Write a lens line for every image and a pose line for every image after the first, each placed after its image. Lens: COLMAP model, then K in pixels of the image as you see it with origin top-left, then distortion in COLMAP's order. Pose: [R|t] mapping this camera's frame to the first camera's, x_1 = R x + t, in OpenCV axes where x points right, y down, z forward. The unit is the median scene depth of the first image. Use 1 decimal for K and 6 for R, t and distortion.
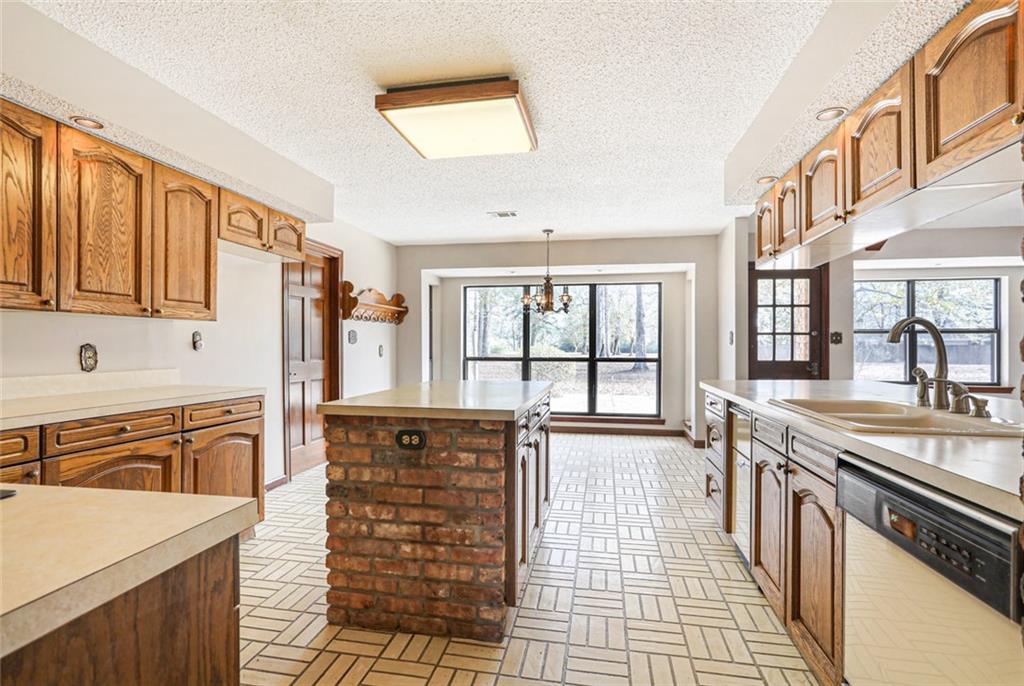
lens RADIAL K [[505.7, 0, 507.4], [0, 505.7, 345.4], [0, 0, 1]] dist [-0.005604, -0.000381]
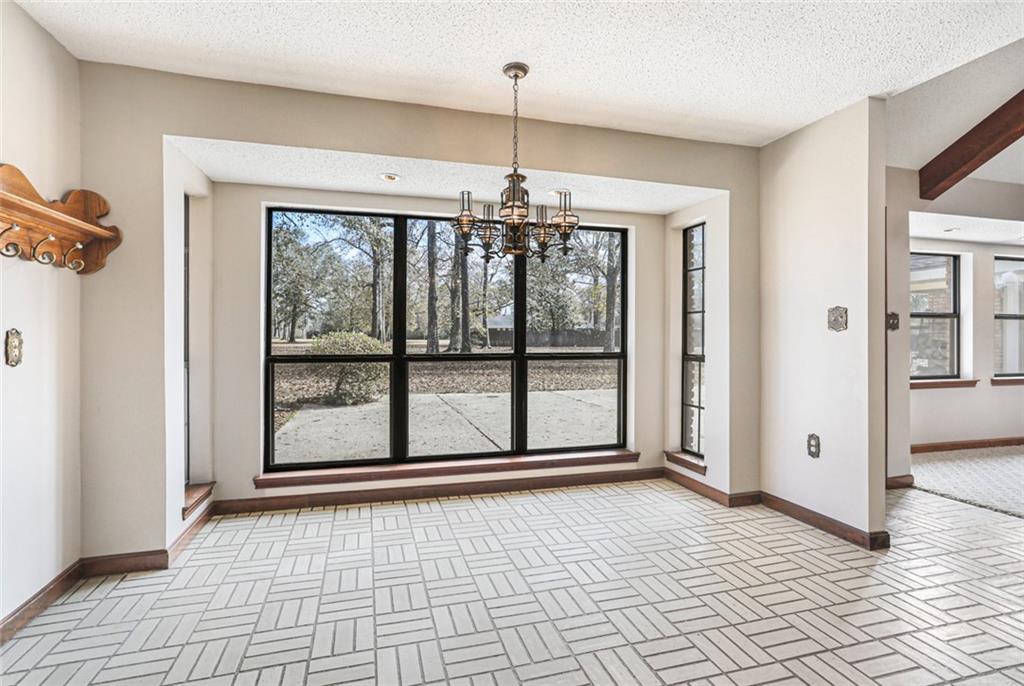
lens RADIAL K [[505.7, 0, 515.6], [0, 505.7, 343.4], [0, 0, 1]] dist [-0.005604, -0.000381]
pose [[0.896911, -0.010390, 0.442088, -0.100578], [-0.000512, 0.999699, 0.024535, -0.001189], [-0.442210, -0.022232, 0.896636, 0.536278]]
